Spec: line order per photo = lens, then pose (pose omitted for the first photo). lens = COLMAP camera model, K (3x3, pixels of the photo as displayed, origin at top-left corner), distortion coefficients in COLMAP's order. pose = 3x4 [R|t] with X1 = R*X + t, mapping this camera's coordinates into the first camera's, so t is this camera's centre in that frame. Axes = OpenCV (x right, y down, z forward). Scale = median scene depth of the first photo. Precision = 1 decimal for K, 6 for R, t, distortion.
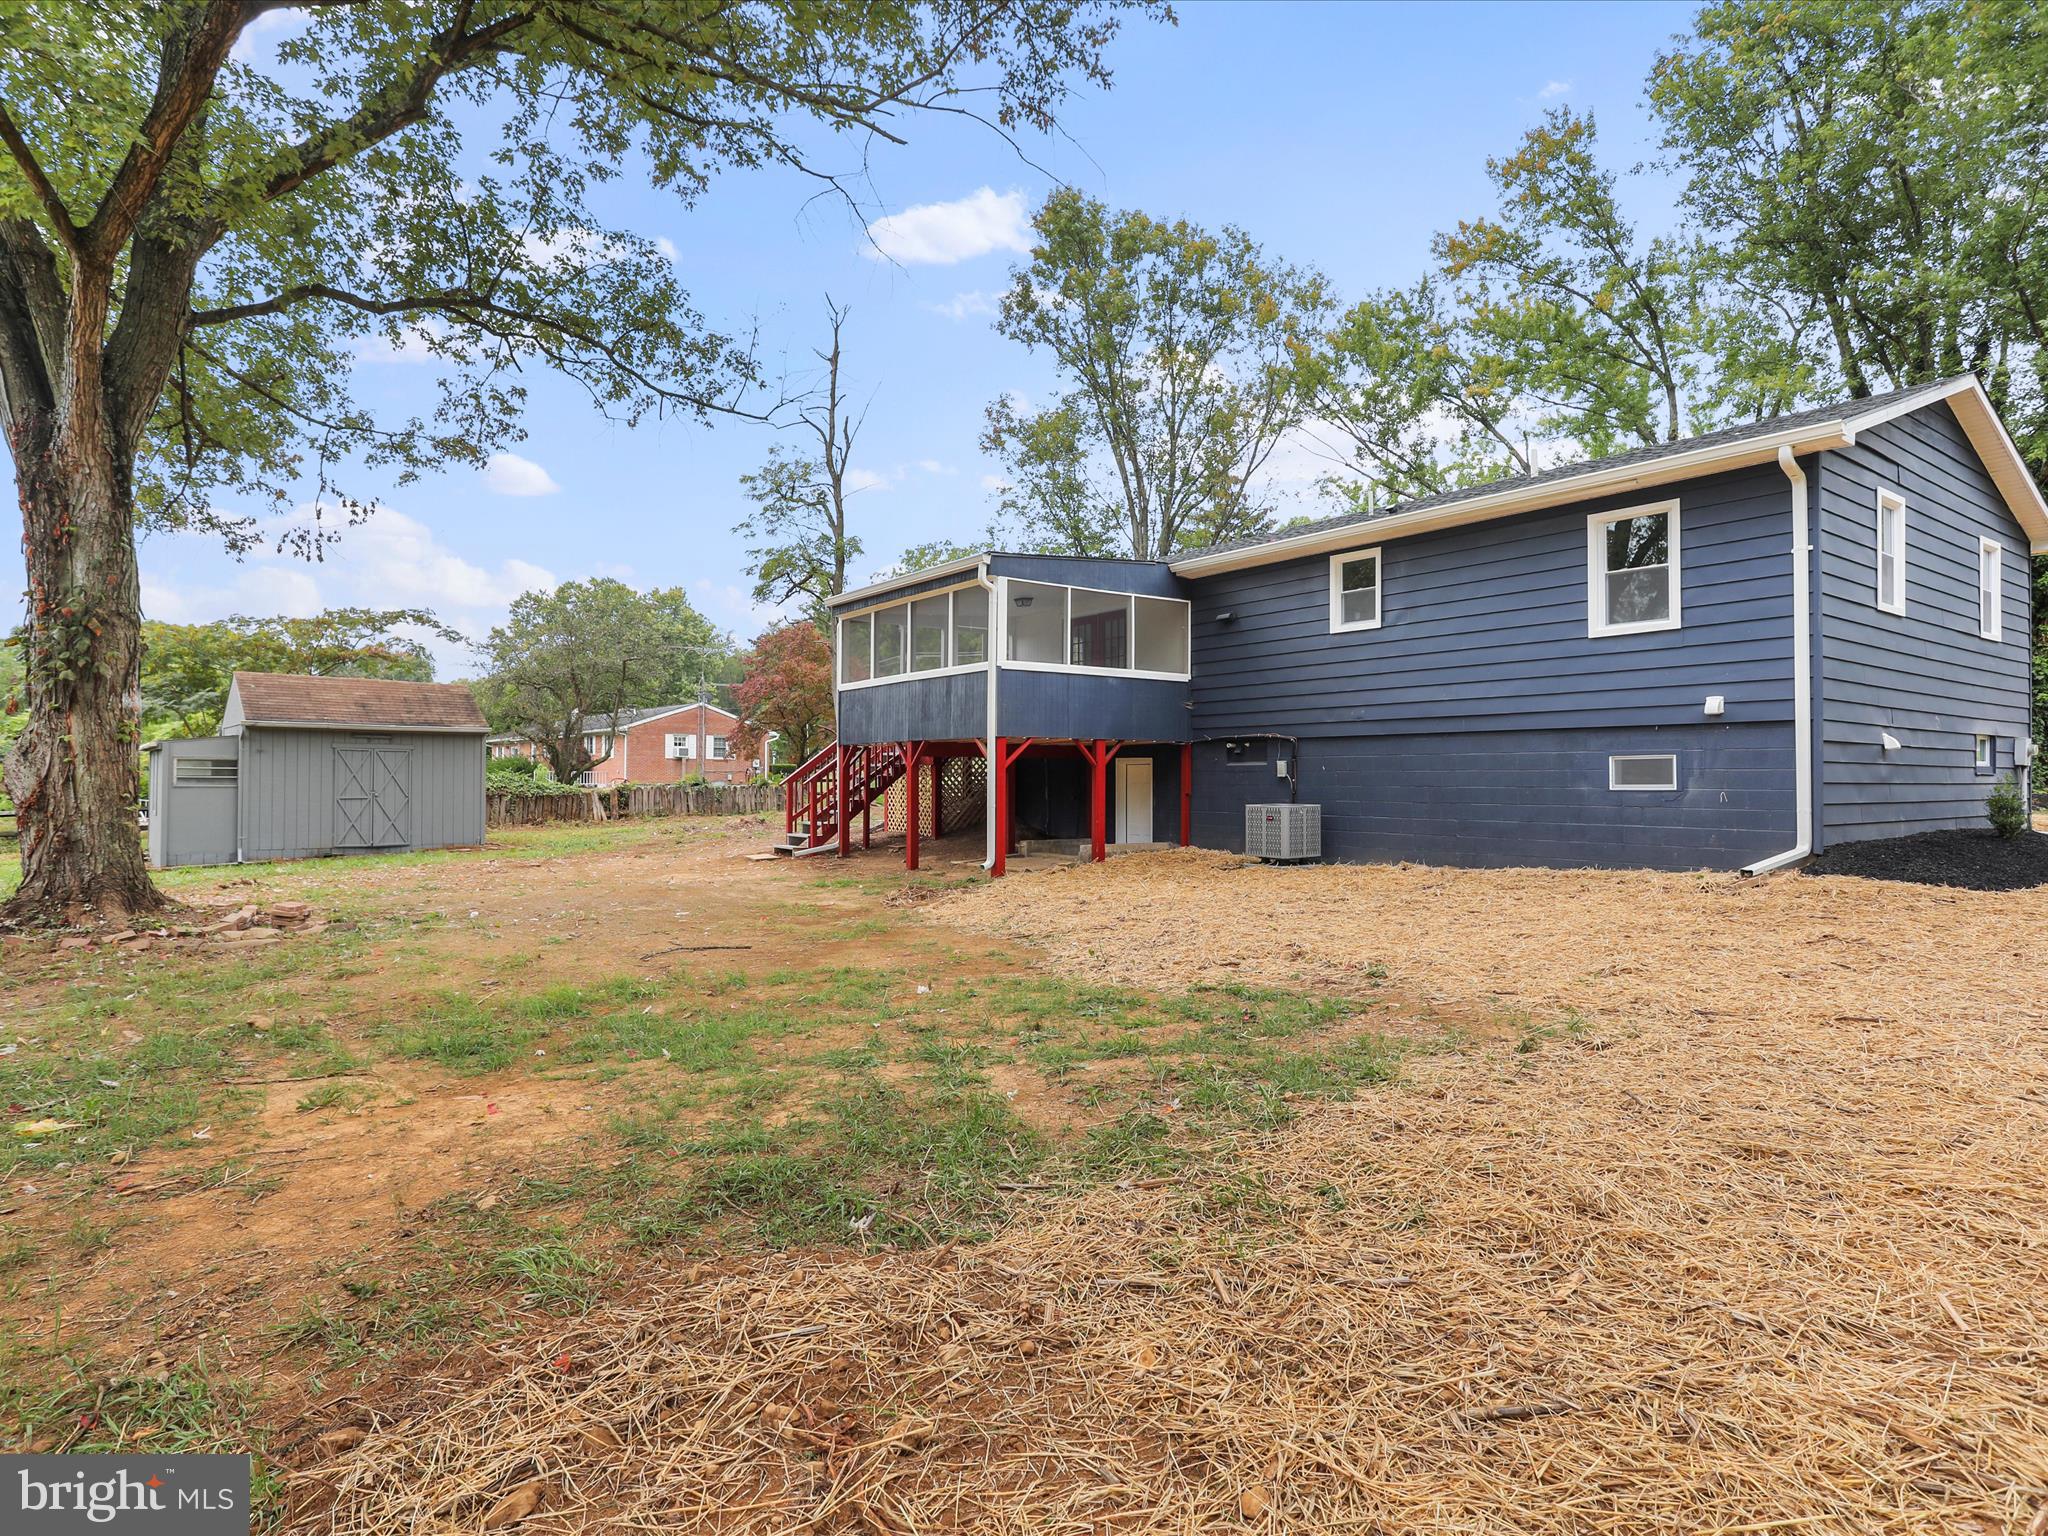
lens RADIAL K [[1137.2, 0, 1027.1], [0, 1137.2, 748.4], [0, 0, 1]] dist [-0.031056, 0.030851]
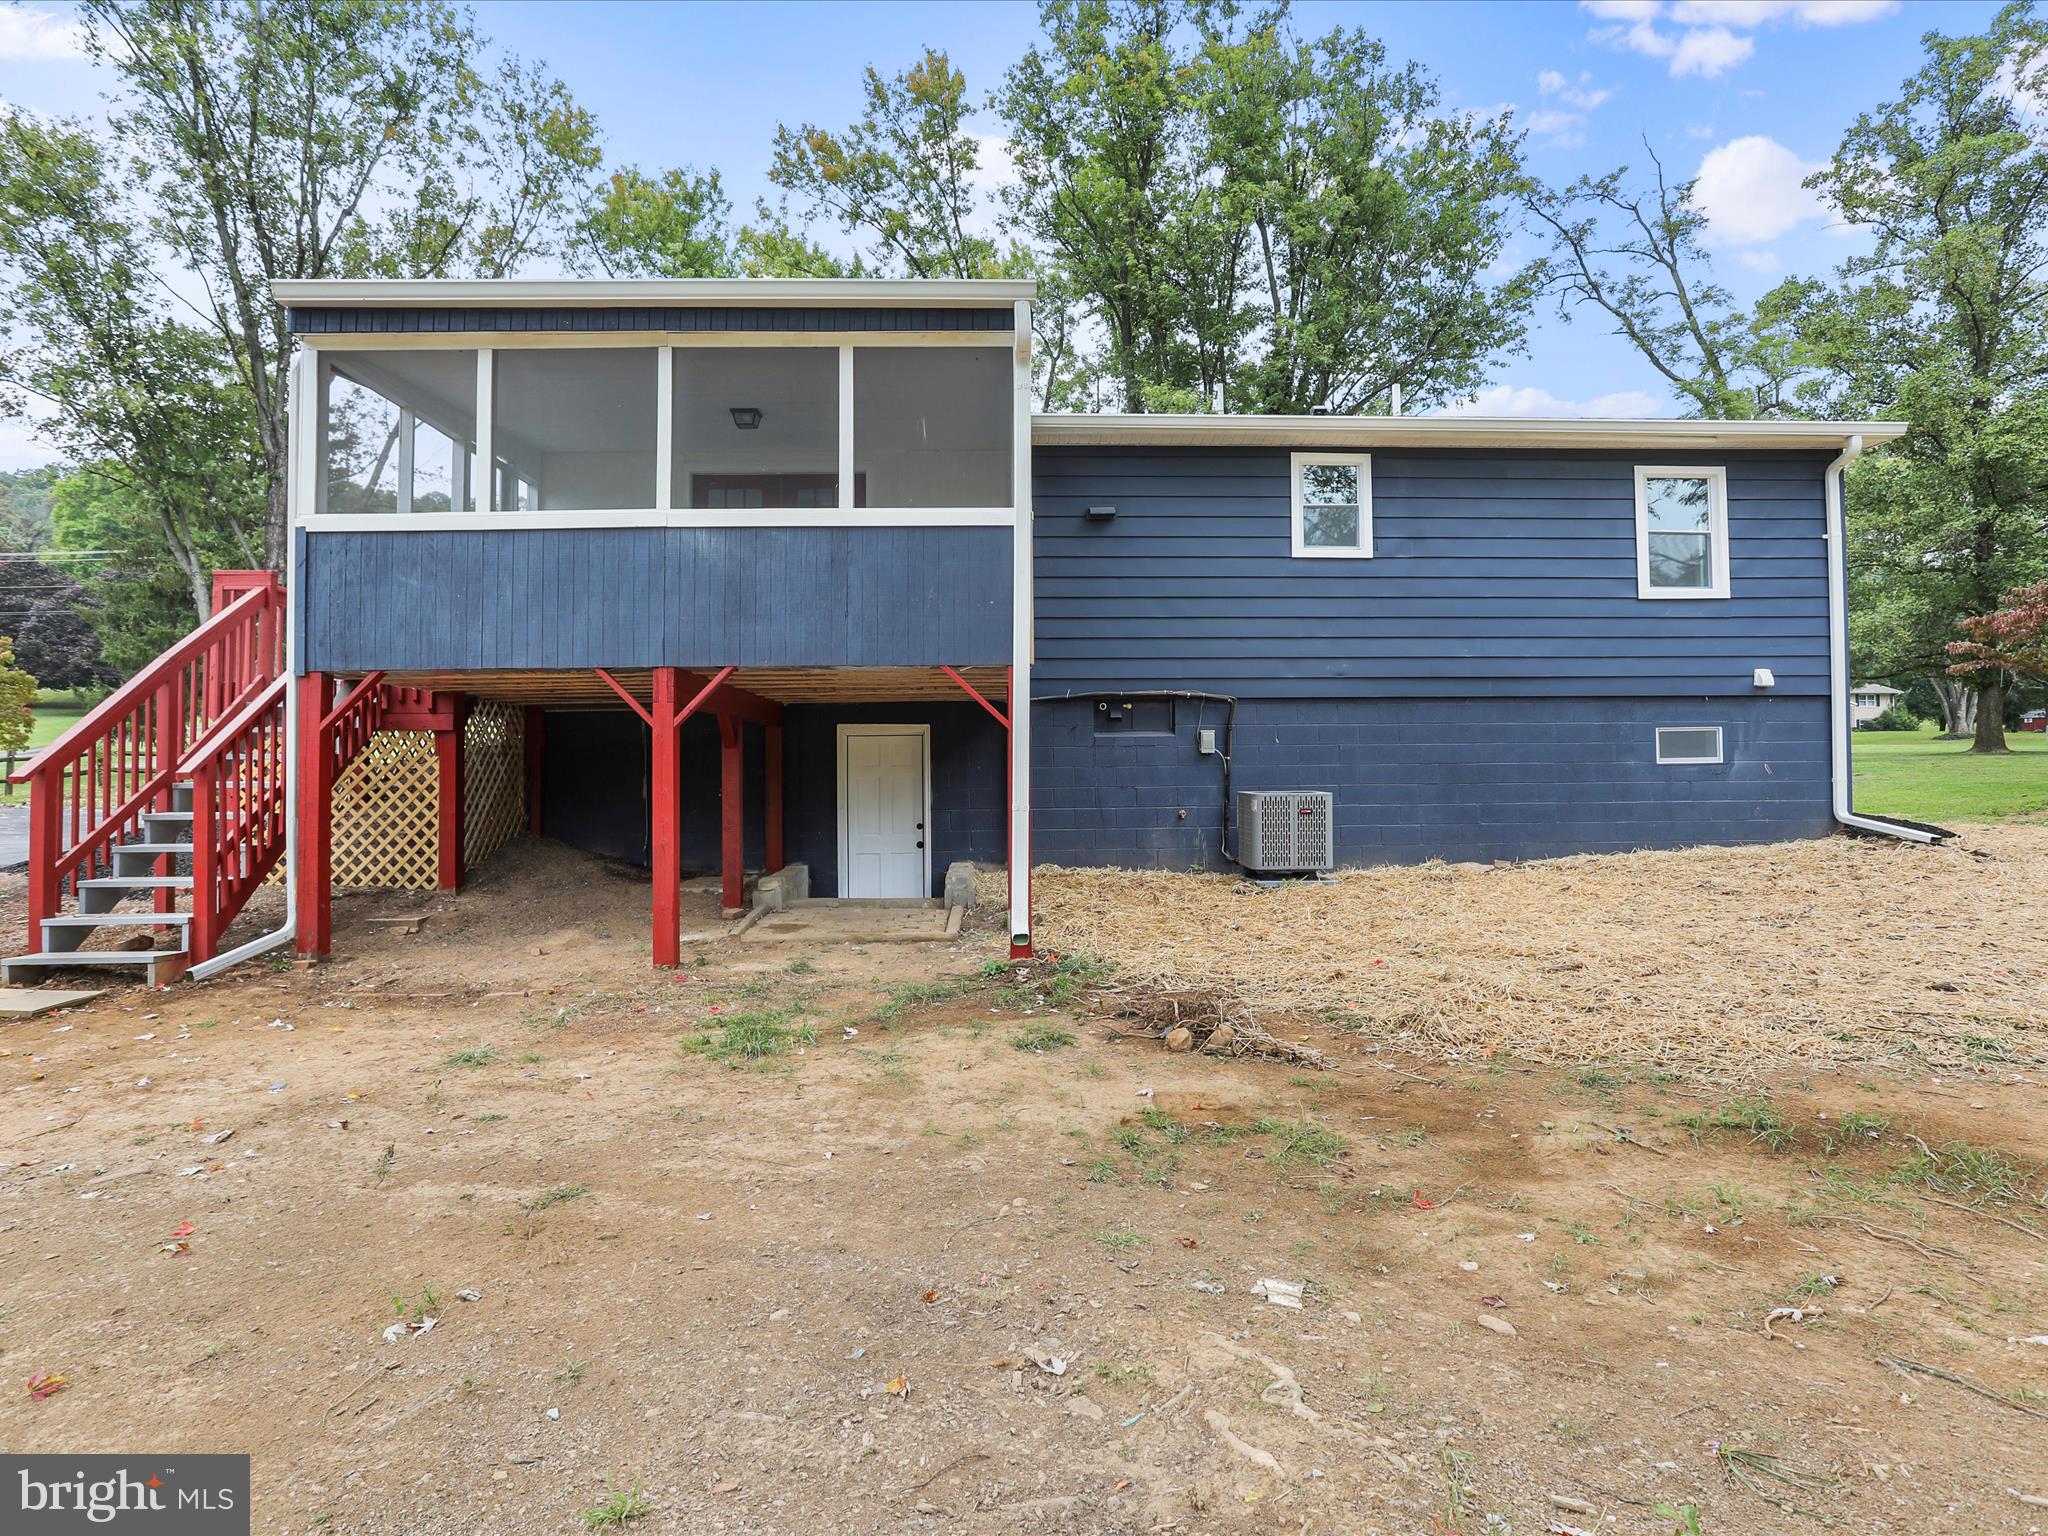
lens RADIAL K [[1137.2, 0, 1061.1], [0, 1137.2, 718.5], [0, 0, 1]] dist [-0.031056, 0.030851]
pose [[0.551329, 0.027145, 0.833847, -0.480683], [-0.013295, 0.999629, -0.023752, 0.025531], [-0.834182, 0.002009, 0.551485, 0.811286]]
